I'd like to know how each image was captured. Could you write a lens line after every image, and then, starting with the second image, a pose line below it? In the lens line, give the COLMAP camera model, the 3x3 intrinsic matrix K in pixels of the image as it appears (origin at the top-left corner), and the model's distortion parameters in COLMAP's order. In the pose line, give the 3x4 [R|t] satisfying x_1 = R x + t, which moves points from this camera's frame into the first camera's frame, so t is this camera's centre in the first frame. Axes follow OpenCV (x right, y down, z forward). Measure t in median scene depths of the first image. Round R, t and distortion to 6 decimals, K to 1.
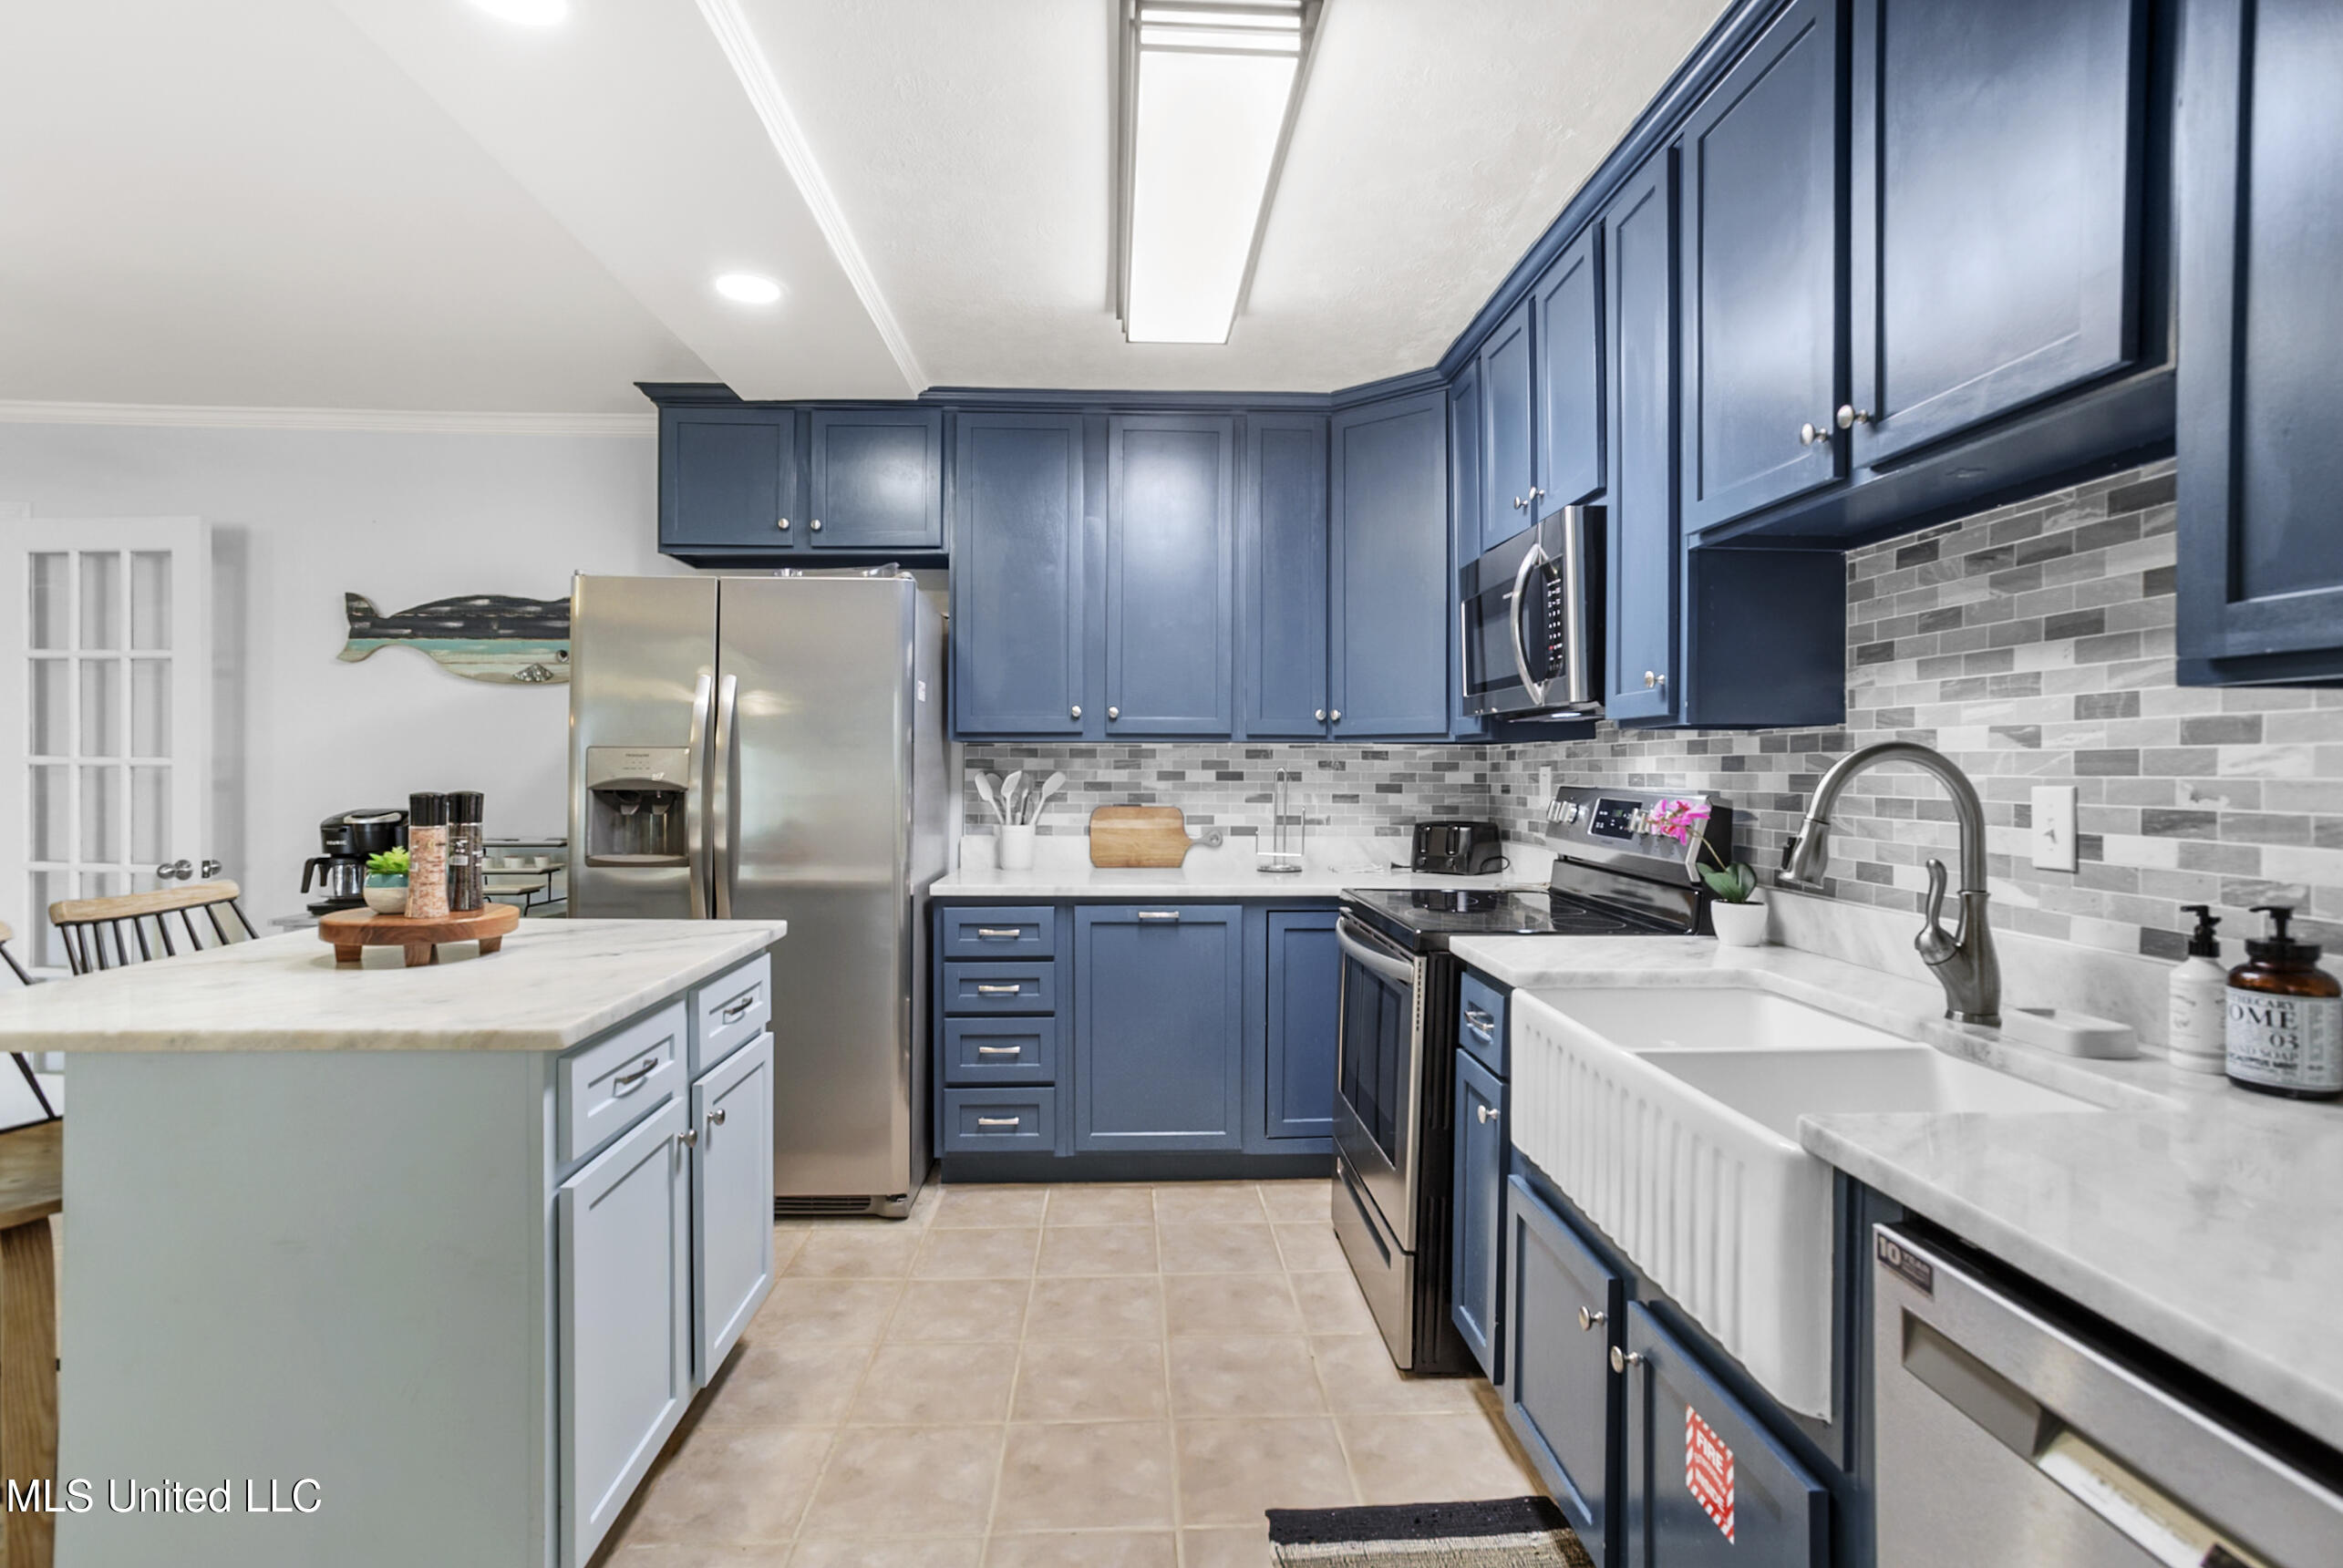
lens RADIAL K [[1138.1, 0, 1173.6], [0, 1138.1, 765.7], [0, 0, 1]] dist [-0.047276, 0.034020]
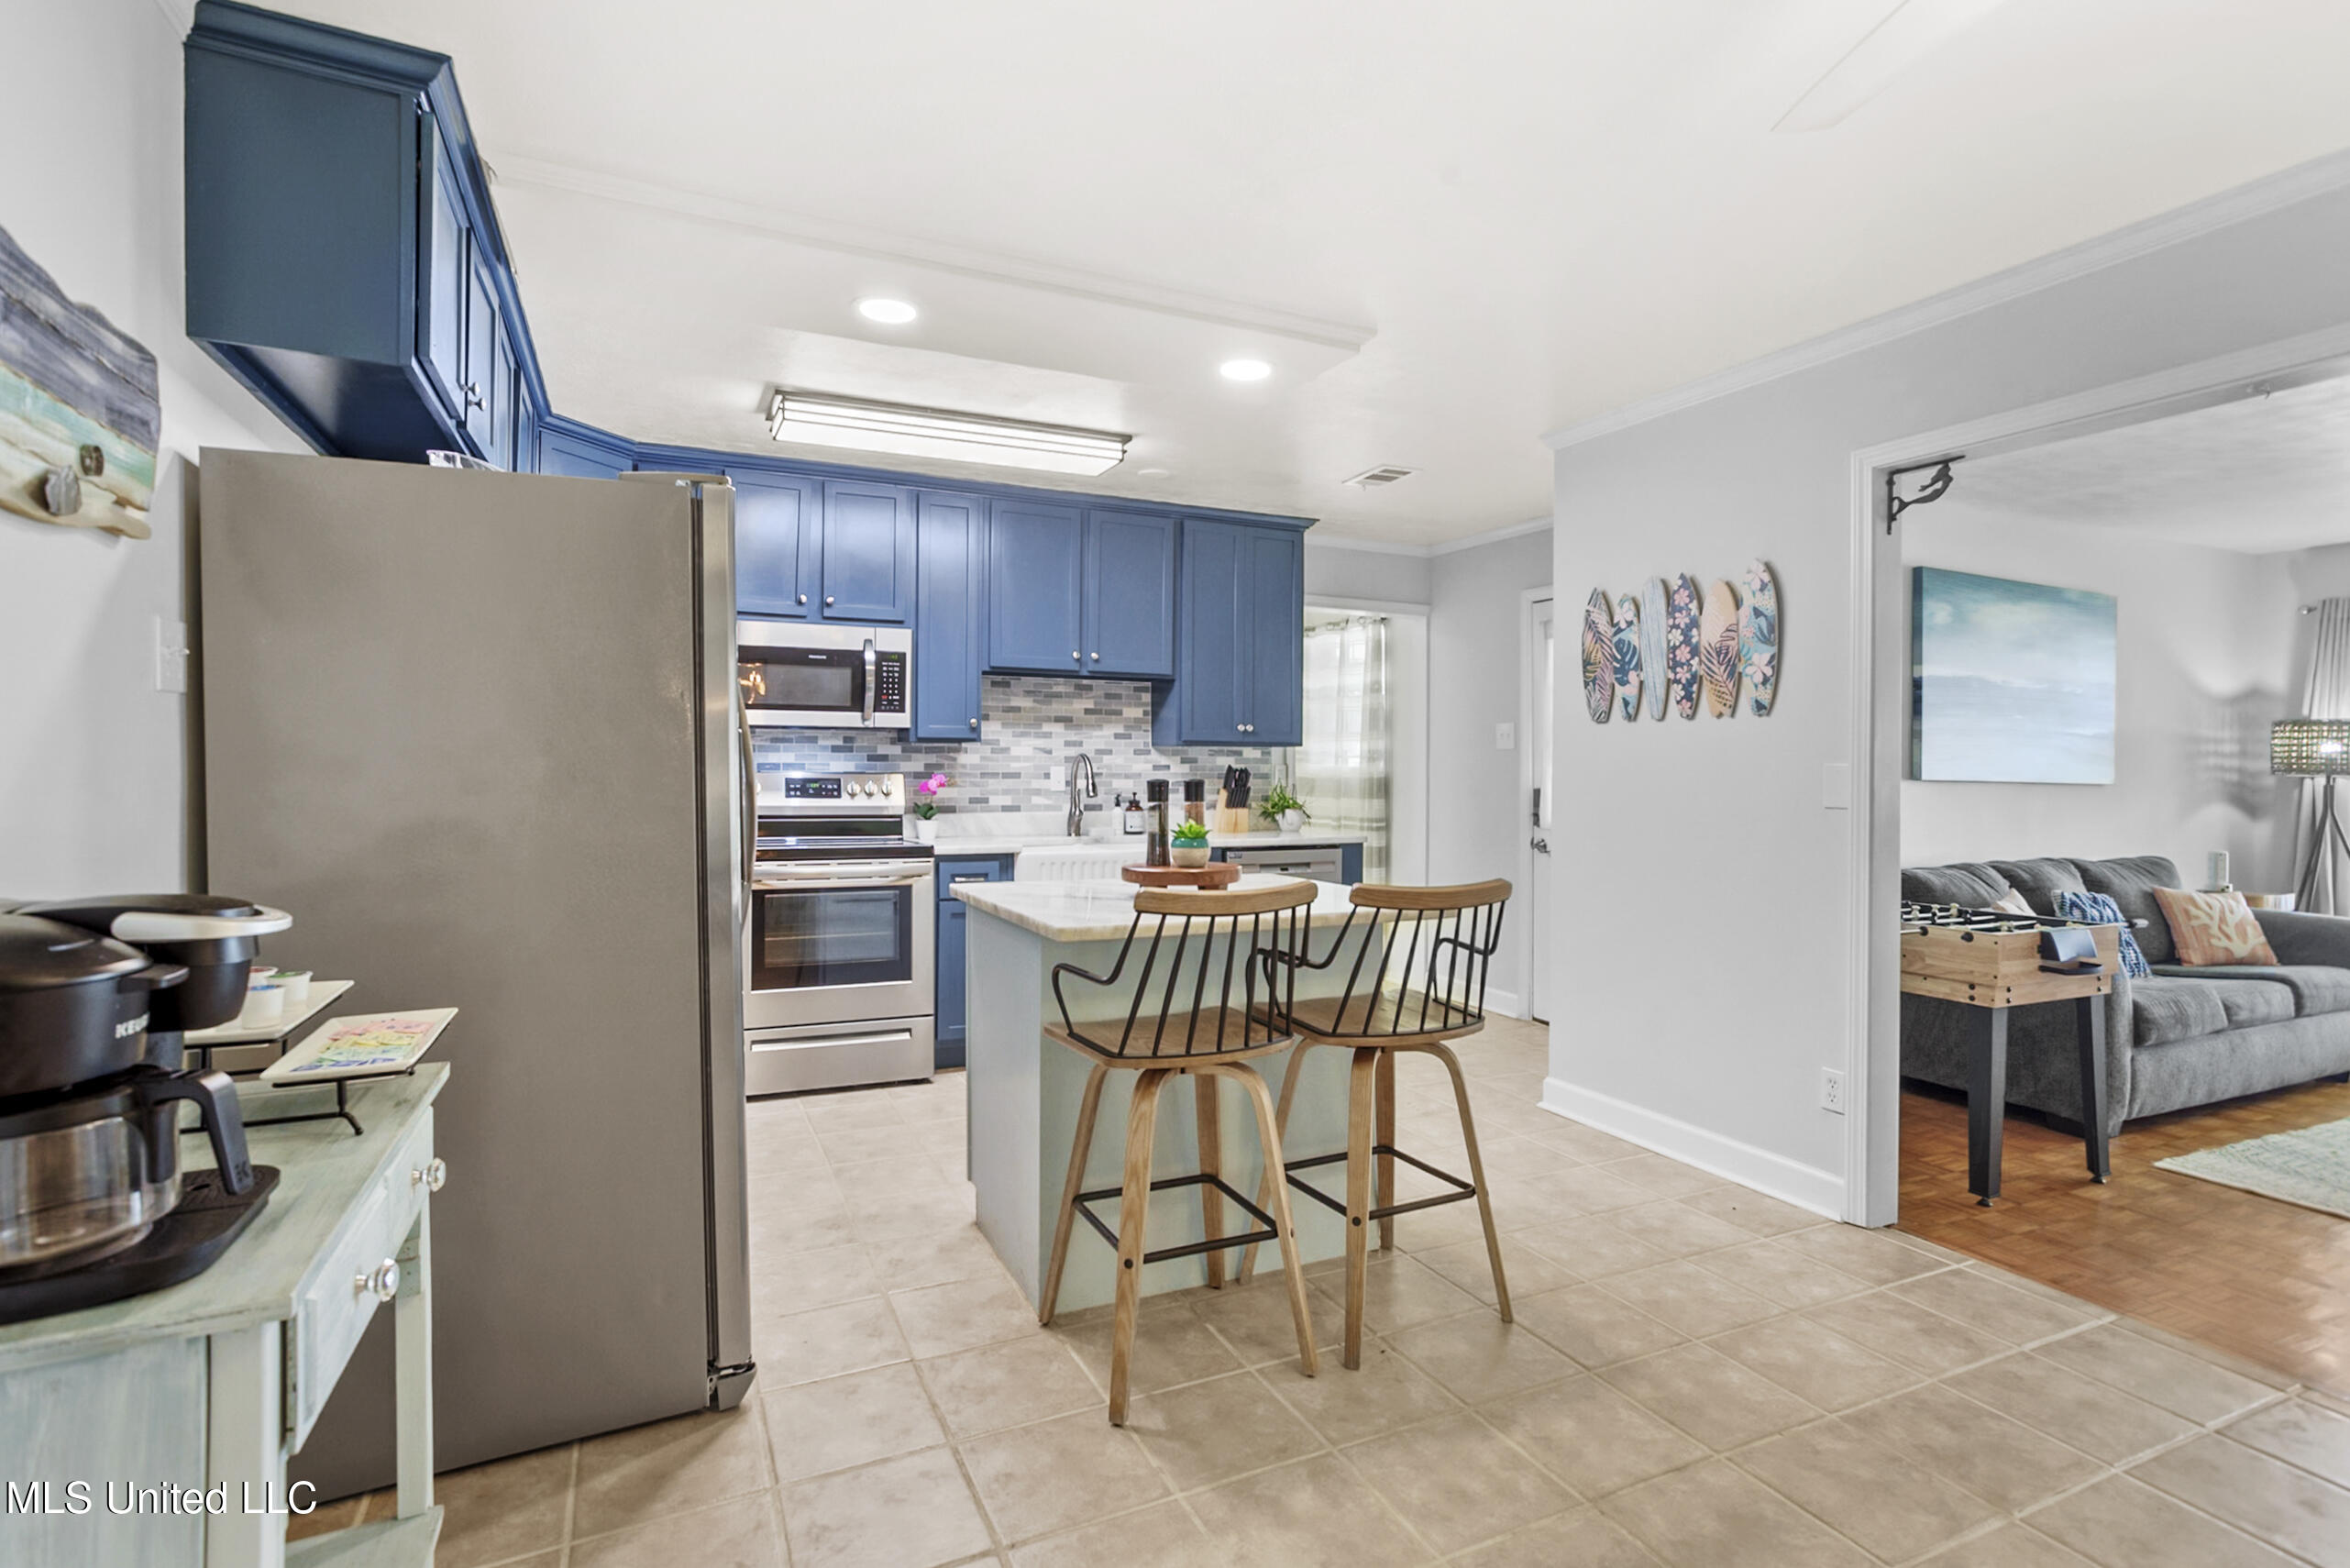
lens RADIAL K [[1141.6, 0, 1177.1], [0, 1141.6, 765.6], [0, 0, 1]] dist [-0.047276, 0.034020]
pose [[-0.377930, -0.006606, 0.925811, -1.411058], [-0.007999, 0.999961, 0.003870, -0.000134], [-0.925800, -0.005942, -0.377968, 1.100318]]
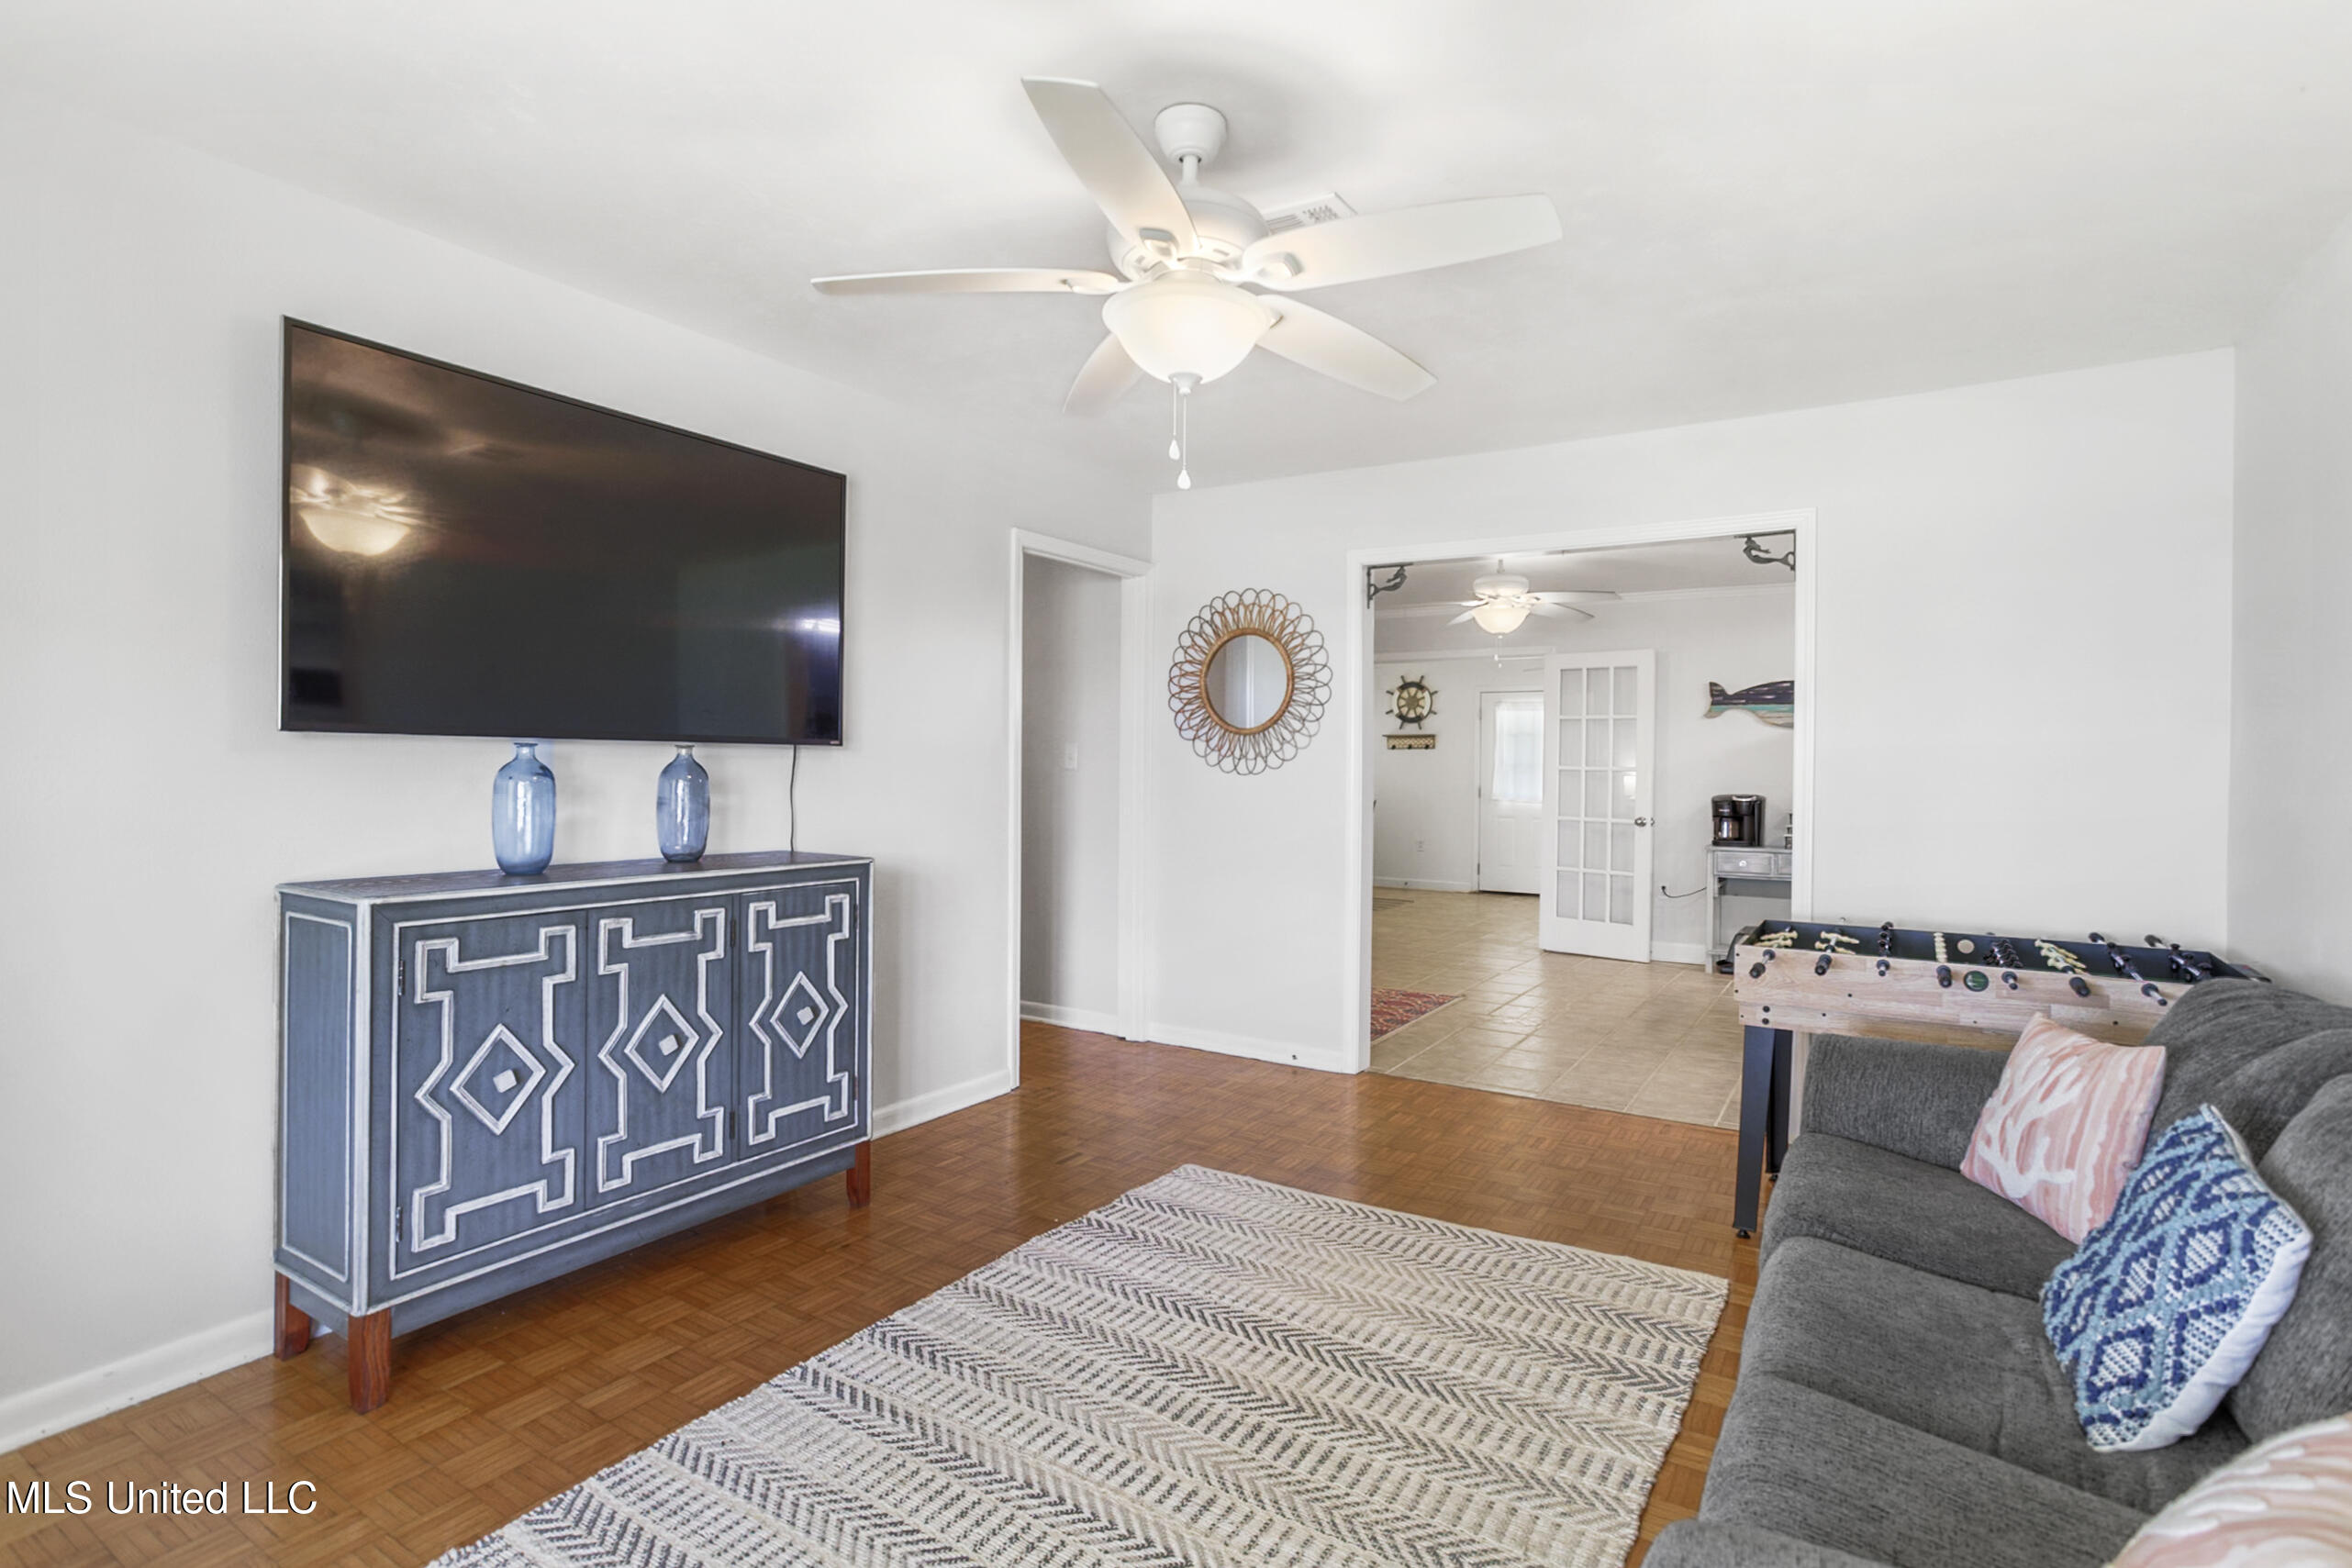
lens RADIAL K [[1142.4, 0, 1178.1], [0, 1142.4, 765.6], [0, 0, 1]] dist [-0.047276, 0.034020]
pose [[0.817243, 0.007223, -0.576249, -0.487735], [-0.009928, 0.999950, -0.001547, 0.002824], [0.576208, 0.006985, 0.817273, -1.532539]]
